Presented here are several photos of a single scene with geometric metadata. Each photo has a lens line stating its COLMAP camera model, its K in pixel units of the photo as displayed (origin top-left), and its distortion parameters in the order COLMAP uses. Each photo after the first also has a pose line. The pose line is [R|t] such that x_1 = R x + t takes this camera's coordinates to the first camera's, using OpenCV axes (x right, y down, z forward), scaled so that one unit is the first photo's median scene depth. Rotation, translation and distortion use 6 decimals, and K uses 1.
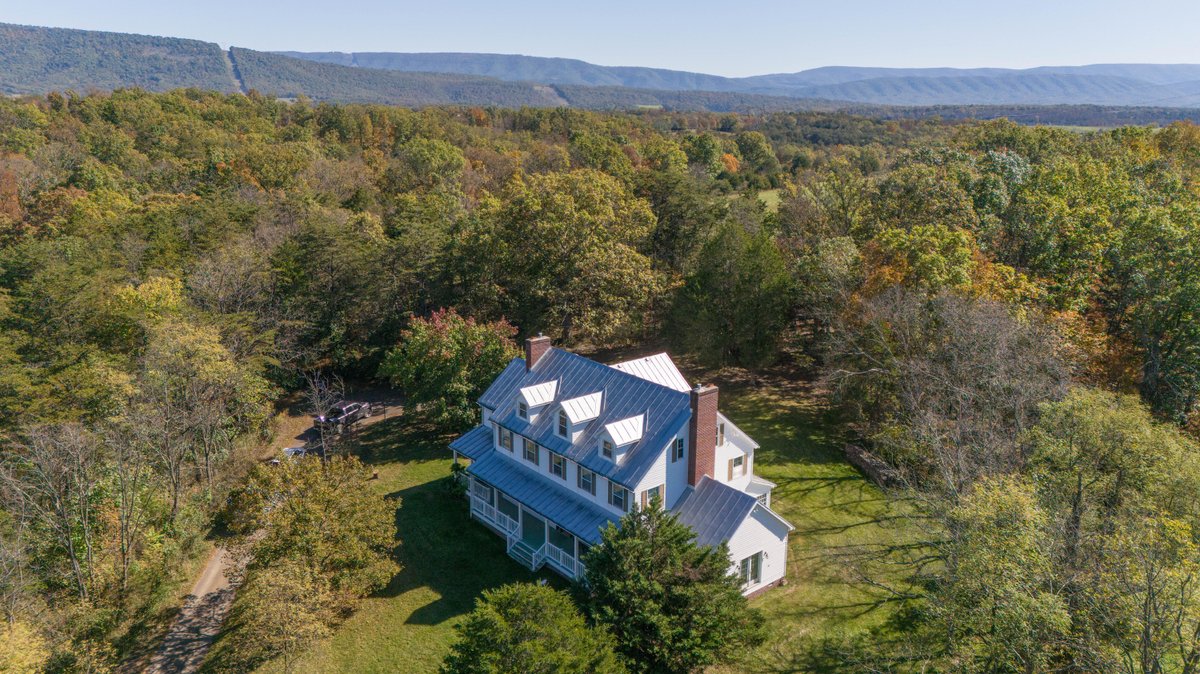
lens RADIAL K [[882.1, 0, 607.2], [0, 882.1, 339.4], [0, 0, 1]] dist [0.096958, -0.103165]
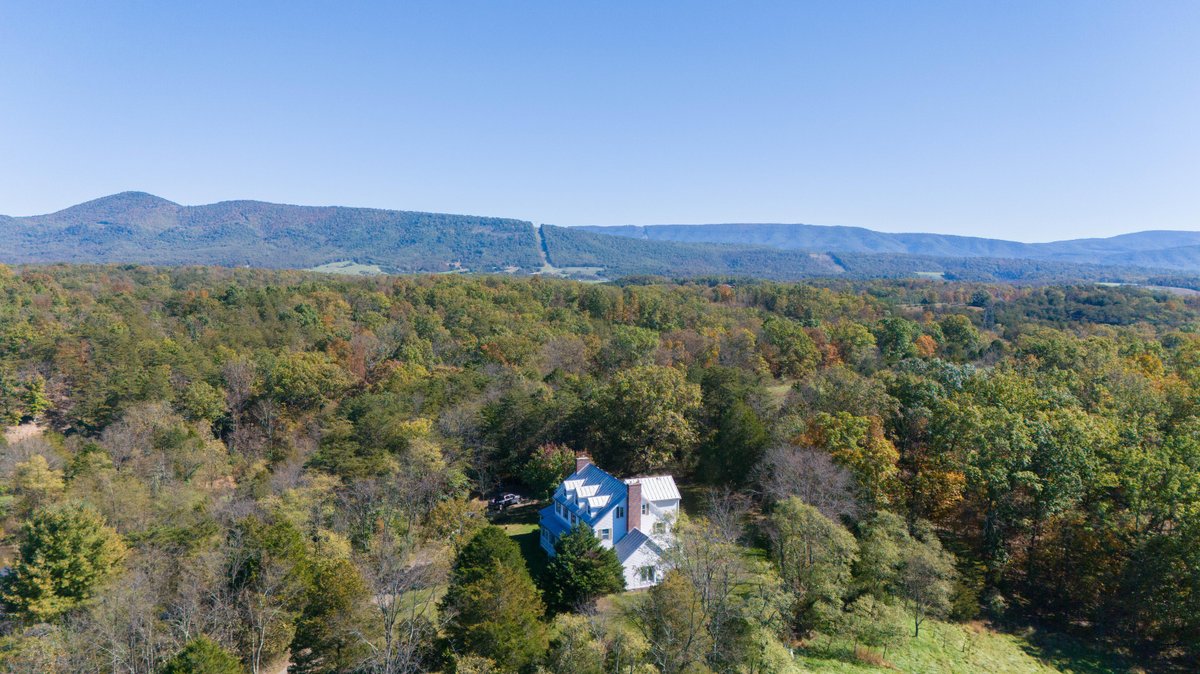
lens RADIAL K [[882.1, 0, 607.2], [0, 882.1, 335.7], [0, 0, 1]] dist [0.096958, -0.103165]
pose [[0.953029, 0.024953, -0.301851, 0.302125], [-0.079868, 0.982031, -0.170986, 0.033830], [0.292160, 0.187063, 0.937897, -0.471164]]
